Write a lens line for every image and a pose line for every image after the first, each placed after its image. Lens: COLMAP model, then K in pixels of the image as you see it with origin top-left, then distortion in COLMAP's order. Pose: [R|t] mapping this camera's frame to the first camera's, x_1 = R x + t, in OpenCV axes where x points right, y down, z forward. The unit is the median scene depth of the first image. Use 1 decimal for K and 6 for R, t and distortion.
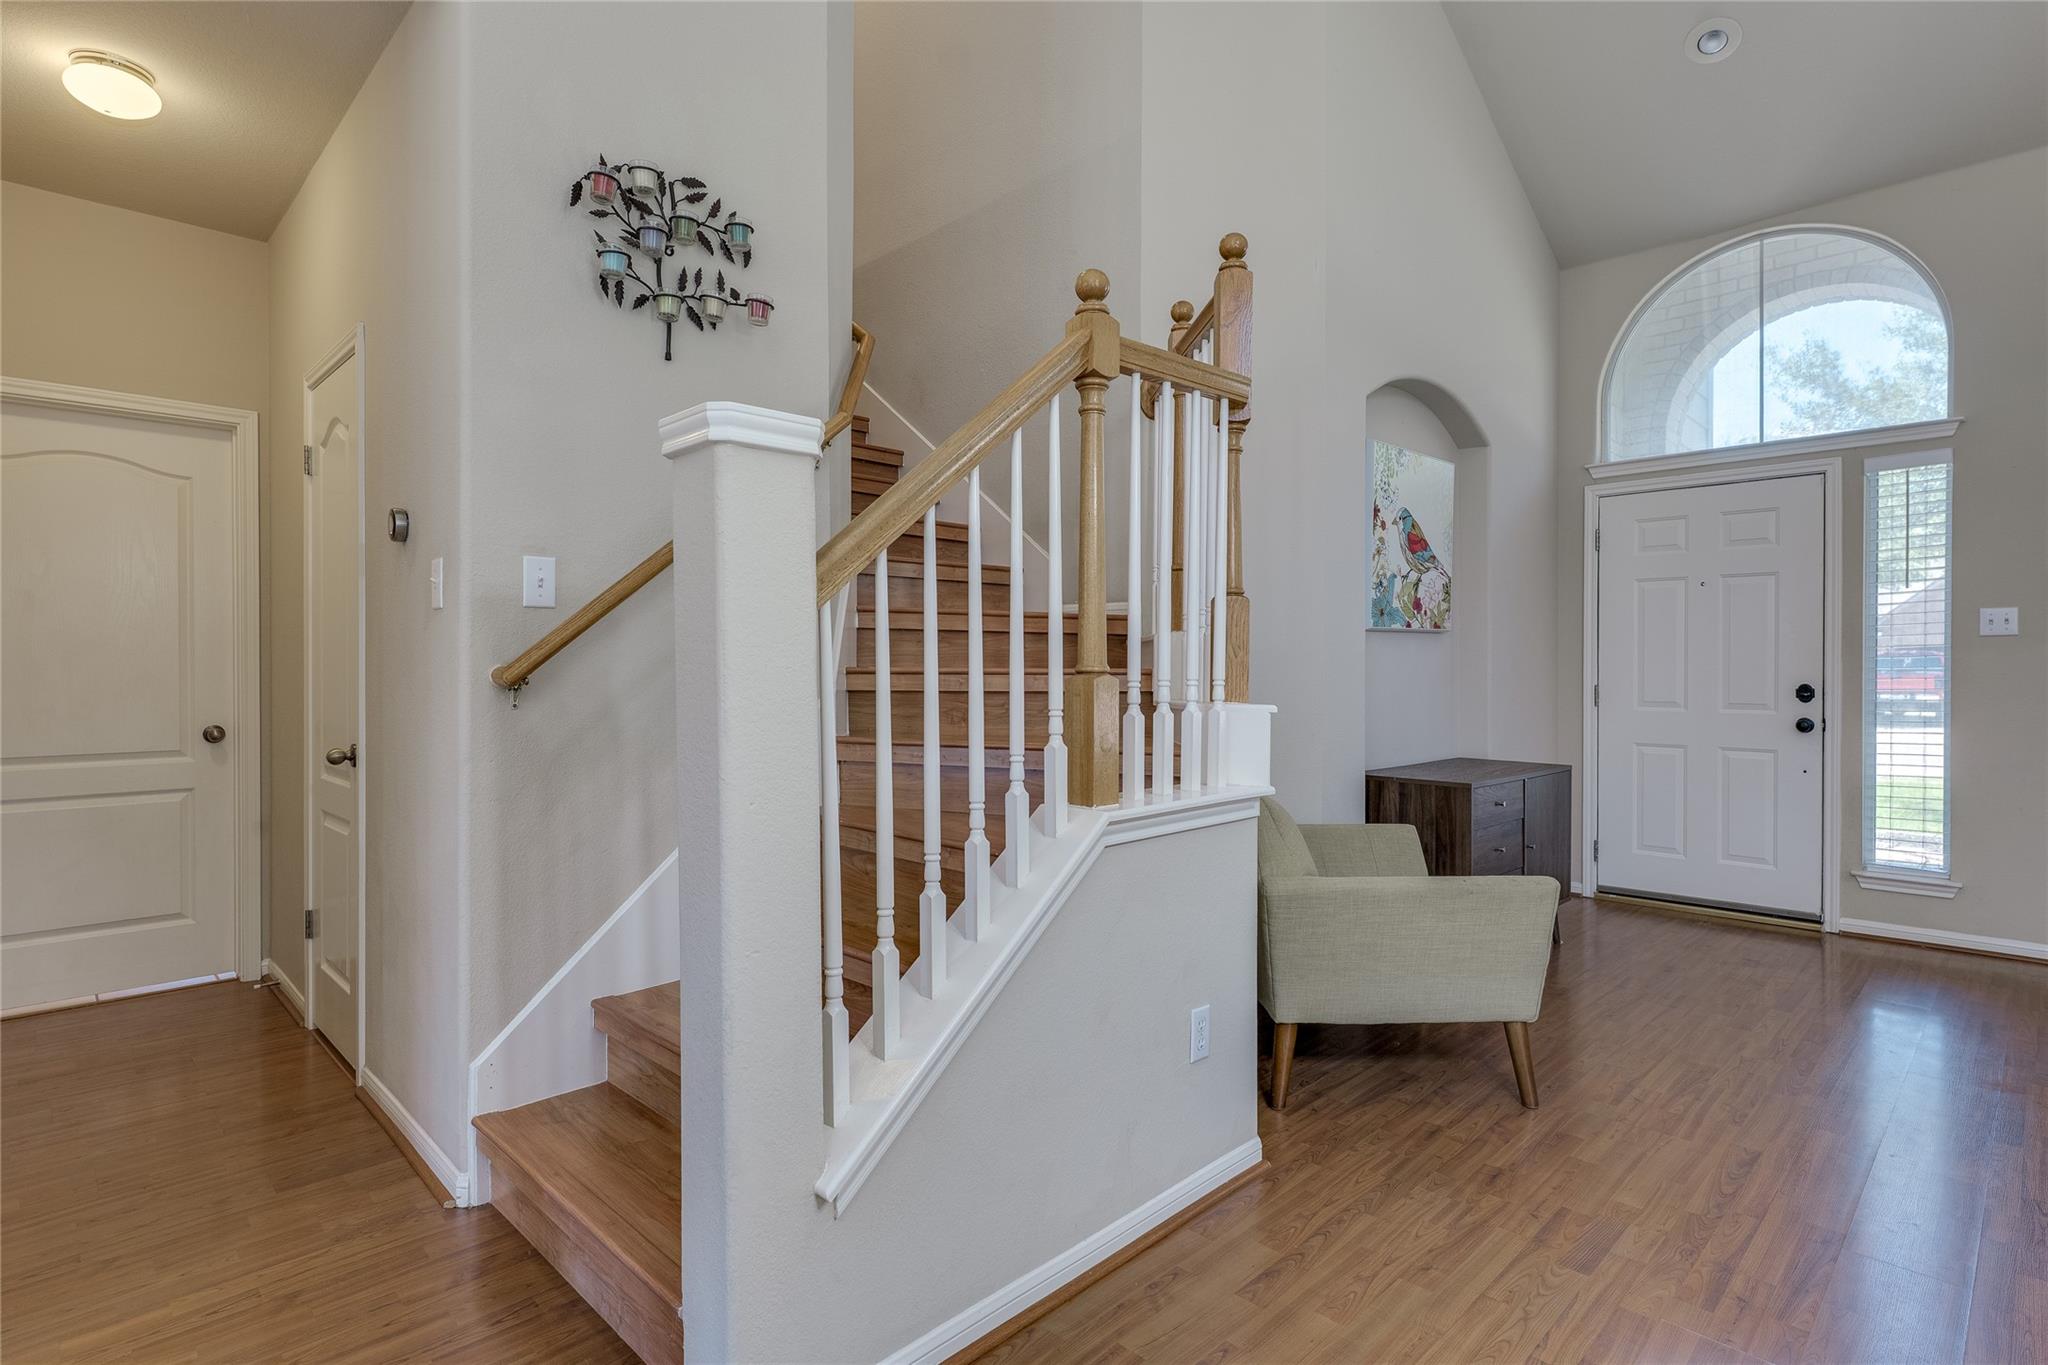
lens RADIAL K [[983.8, 0, 1030.9], [0, 983.8, 675.8], [0, 0, 1]] dist [-0.005455, -0.001053]
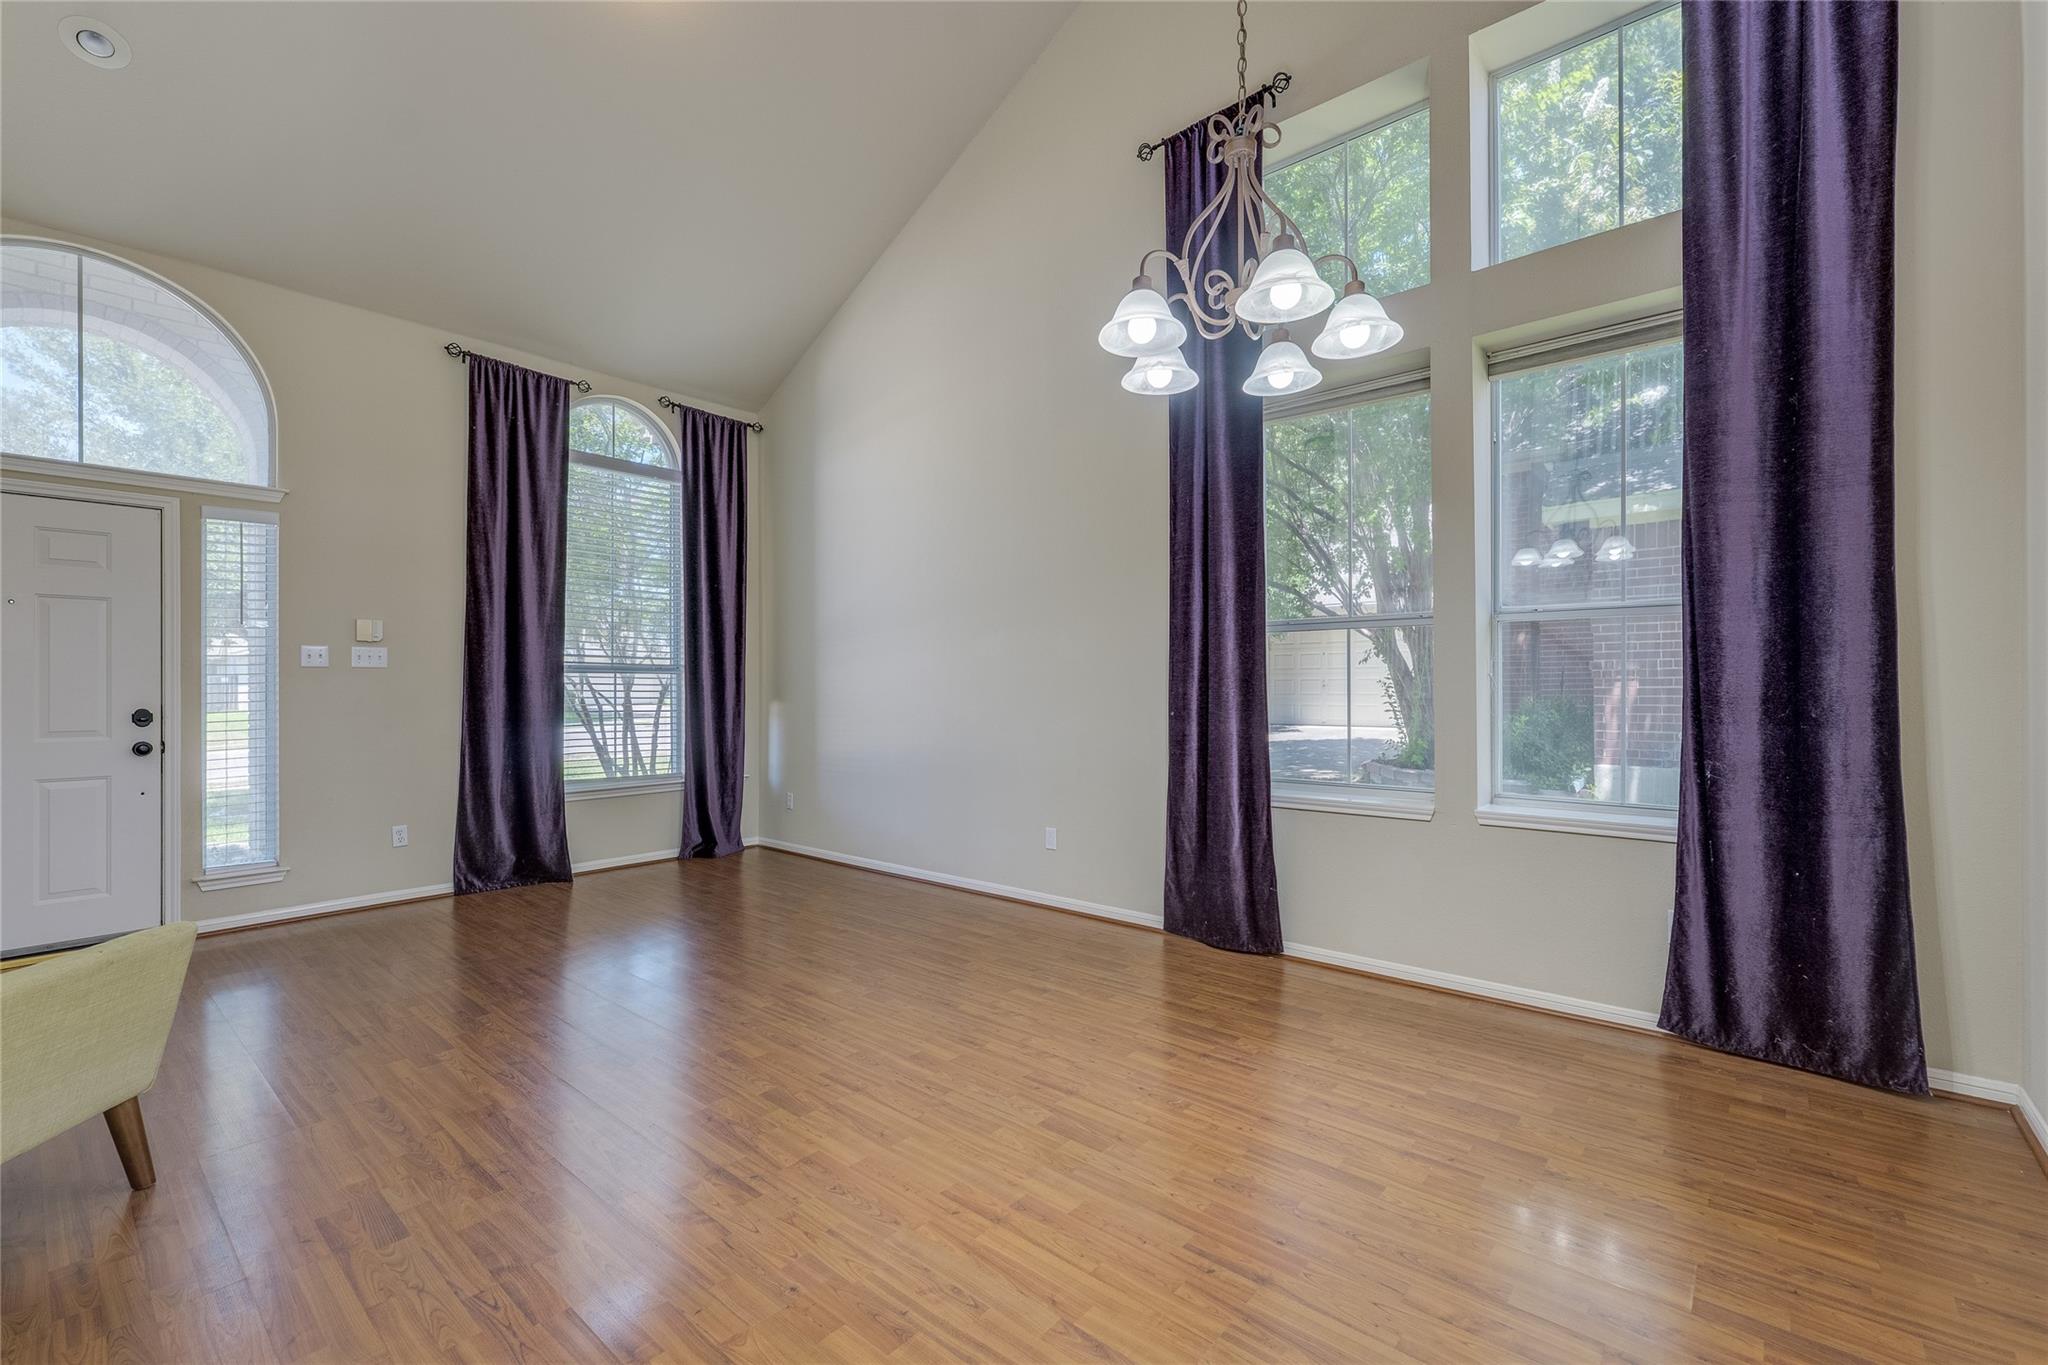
lens RADIAL K [[839.3, 0, 1037.6], [0, 839.3, 677.7], [0, 0, 1]] dist [0.000552, -0.000969]
pose [[-0.111627, 0.011292, 0.993686, -0.200386], [0.014329, 0.999850, -0.009753, -0.002282], [-0.993647, 0.013150, -0.111772, 0.164920]]
